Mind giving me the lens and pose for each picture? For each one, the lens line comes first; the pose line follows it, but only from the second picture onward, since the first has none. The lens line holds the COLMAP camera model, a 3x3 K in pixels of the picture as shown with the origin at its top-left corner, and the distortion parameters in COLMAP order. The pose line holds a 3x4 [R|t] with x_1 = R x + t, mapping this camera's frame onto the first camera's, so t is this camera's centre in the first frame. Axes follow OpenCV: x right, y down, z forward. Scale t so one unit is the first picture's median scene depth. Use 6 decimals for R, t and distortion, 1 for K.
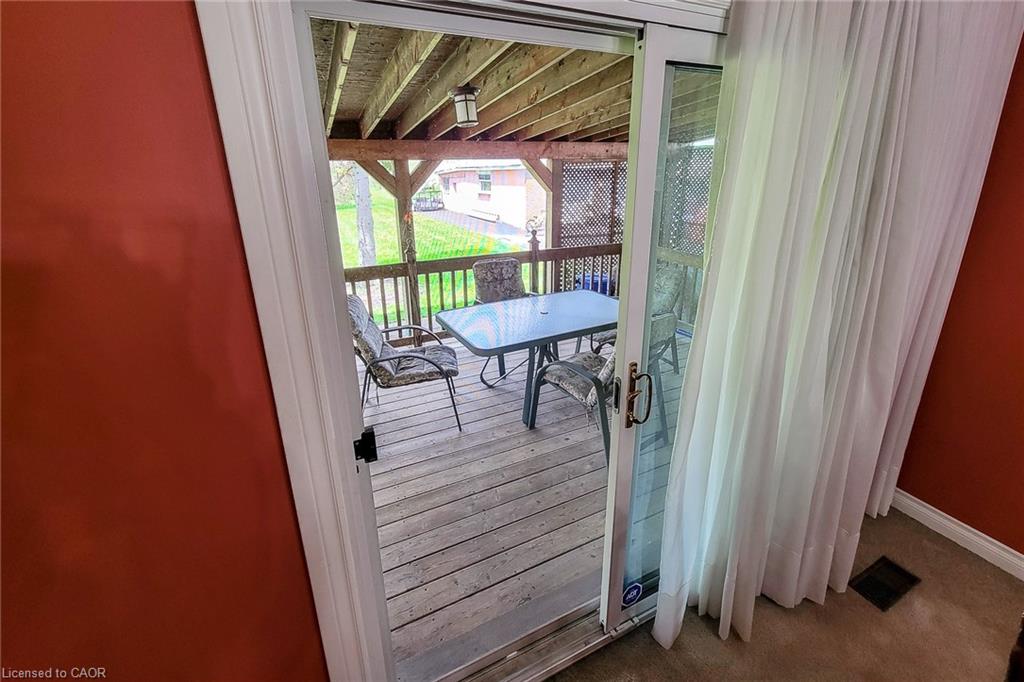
lens RADIAL K [[423.5, 0, 511.0], [0, 423.5, 303.7], [0, 0, 1]] dist [0.000850, 0.000158]
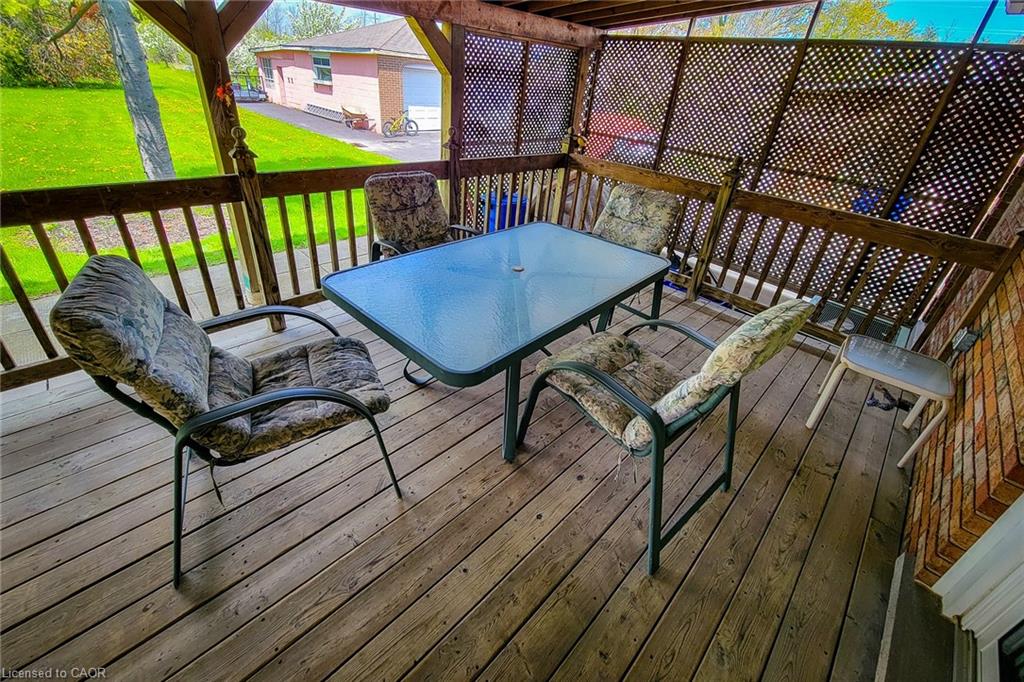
lens RADIAL K [[423.5, 0, 511.0], [0, 423.5, 303.7], [0, 0, 1]] dist [0.000850, 0.000158]
pose [[0.942840, -0.076151, 0.324427, -0.095778], [0.011500, 0.980396, 0.196701, -0.035456], [-0.333046, -0.181727, 0.925233, 0.325349]]
